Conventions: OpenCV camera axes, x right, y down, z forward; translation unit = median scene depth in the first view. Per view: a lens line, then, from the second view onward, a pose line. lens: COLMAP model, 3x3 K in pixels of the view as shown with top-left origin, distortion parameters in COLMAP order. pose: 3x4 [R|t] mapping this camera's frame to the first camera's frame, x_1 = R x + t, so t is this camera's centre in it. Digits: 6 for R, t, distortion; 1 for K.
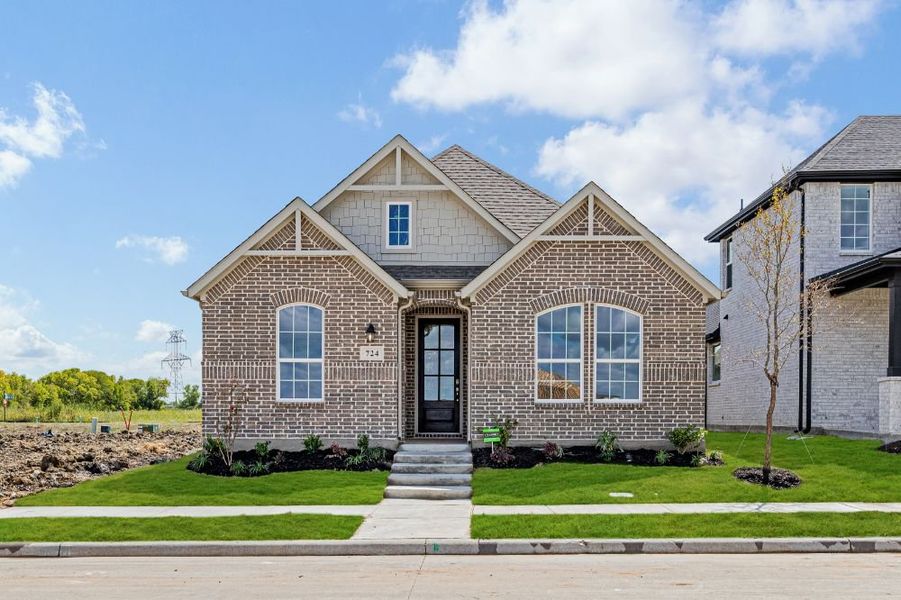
lens RADIAL K [[691.0, 0, 376.2], [0, 691.0, 359.9], [0, 0, 1]] dist [-0.000423, 0.001732]
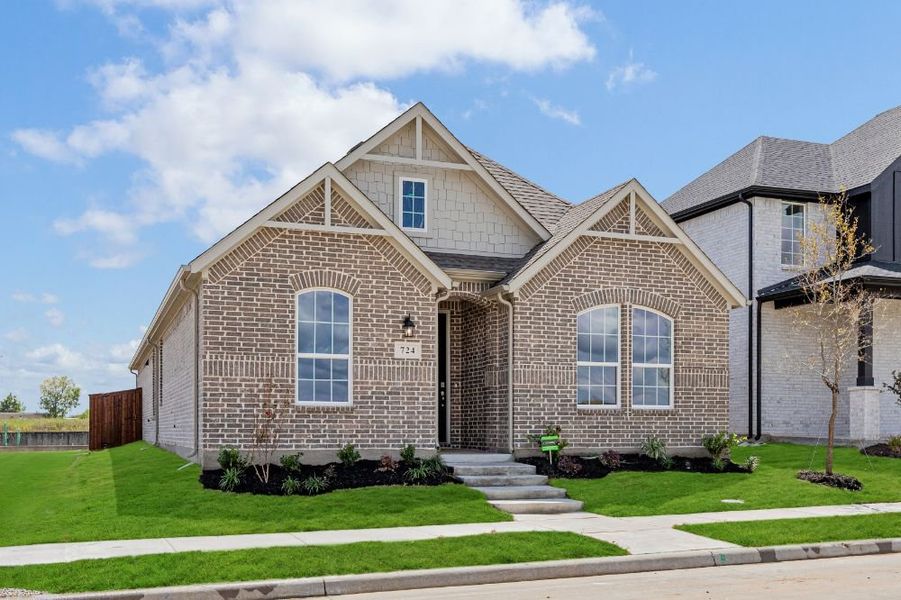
lens RADIAL K [[819.1, 0, 347.7], [0, 819.1, 343.3], [0, 0, 1]] dist [0.002447, -0.002270]
pose [[0.946092, 0.031780, 0.322334, -0.411544], [-0.025010, 0.999371, -0.025123, 0.009540], [-0.322930, 0.015707, 0.946293, 0.050972]]
